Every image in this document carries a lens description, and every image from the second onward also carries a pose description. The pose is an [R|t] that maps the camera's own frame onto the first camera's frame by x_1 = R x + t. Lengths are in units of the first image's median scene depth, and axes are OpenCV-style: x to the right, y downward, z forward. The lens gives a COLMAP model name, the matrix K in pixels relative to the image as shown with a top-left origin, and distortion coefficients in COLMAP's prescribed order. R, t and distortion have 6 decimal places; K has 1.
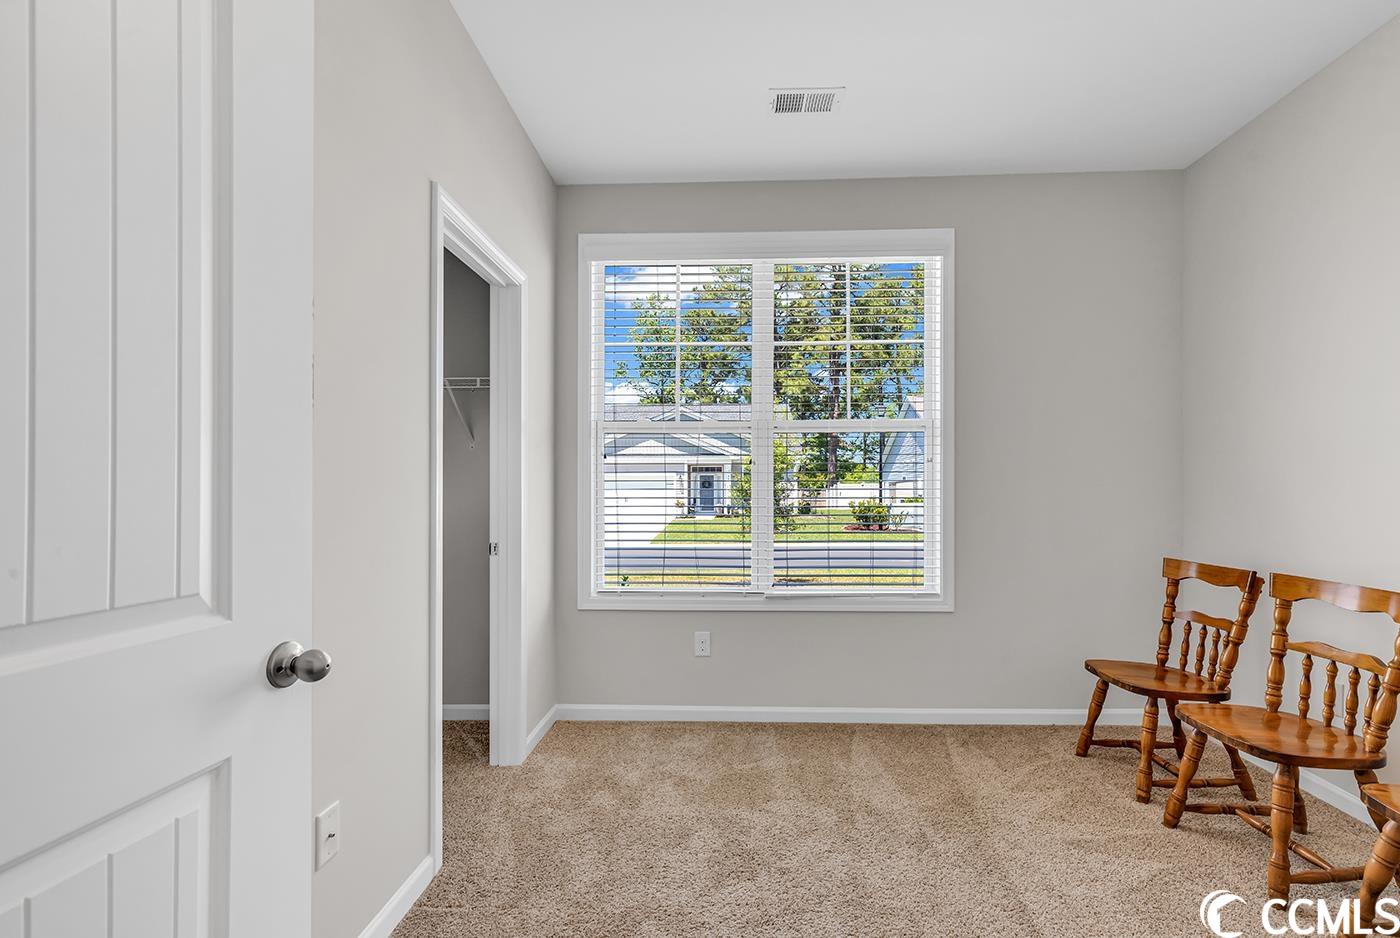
lens RADIAL K [[632.6, 0, 735.6], [0, 632.6, 495.6], [0, 0, 1]] dist [0.007228, -0.002969]
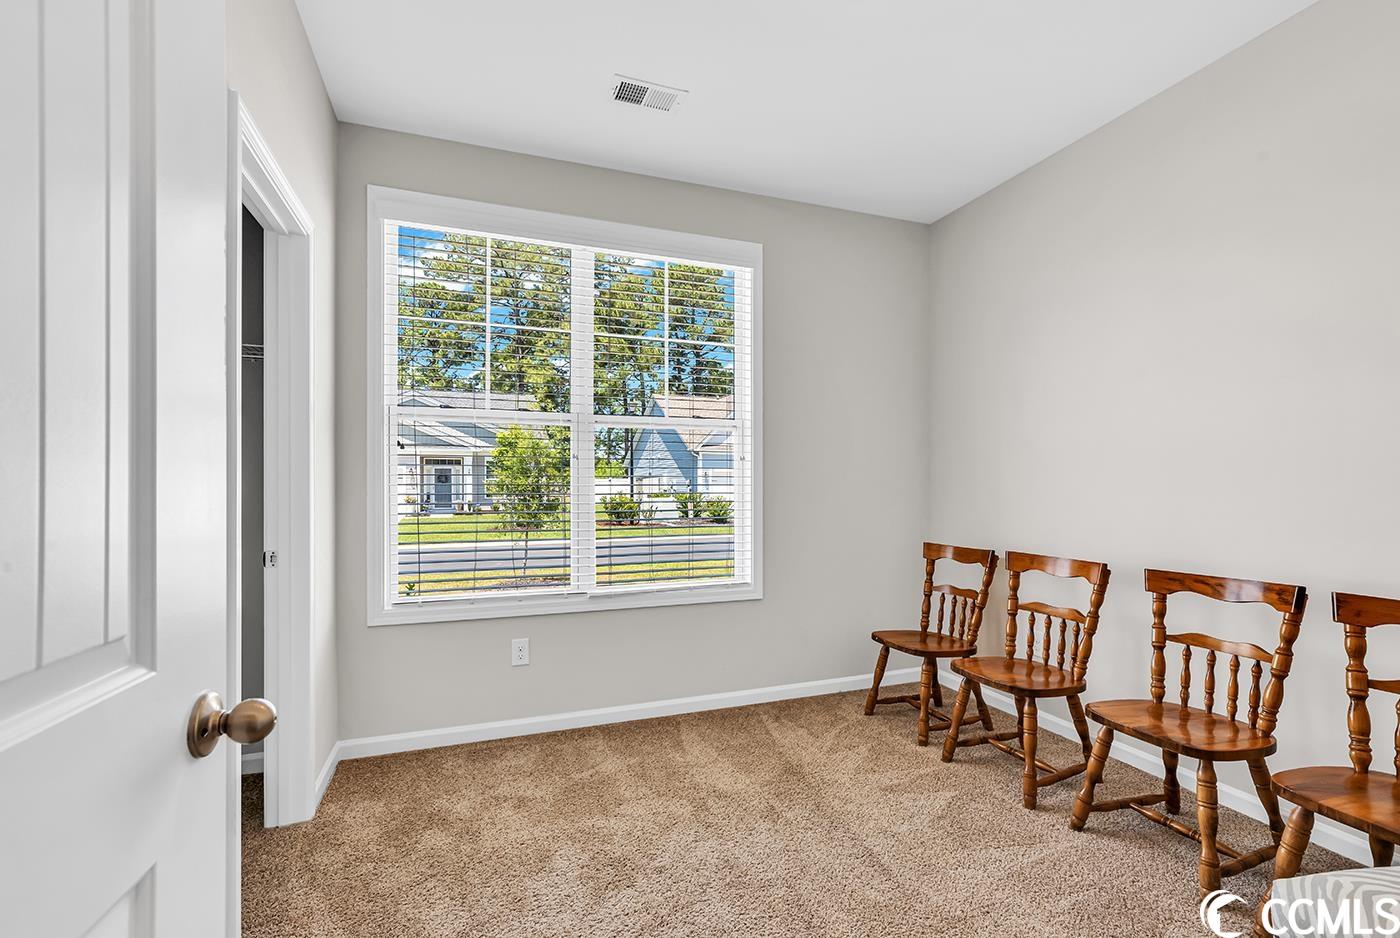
lens RADIAL K [[632.6, 0, 735.5], [0, 632.6, 491.1], [0, 0, 1]] dist [0.007228, -0.002969]
pose [[0.921543, -0.001627, 0.388272, -0.139050], [0.001421, 0.999999, 0.000818, -0.001366], [-0.388273, -0.000202, 0.921544, 0.027015]]
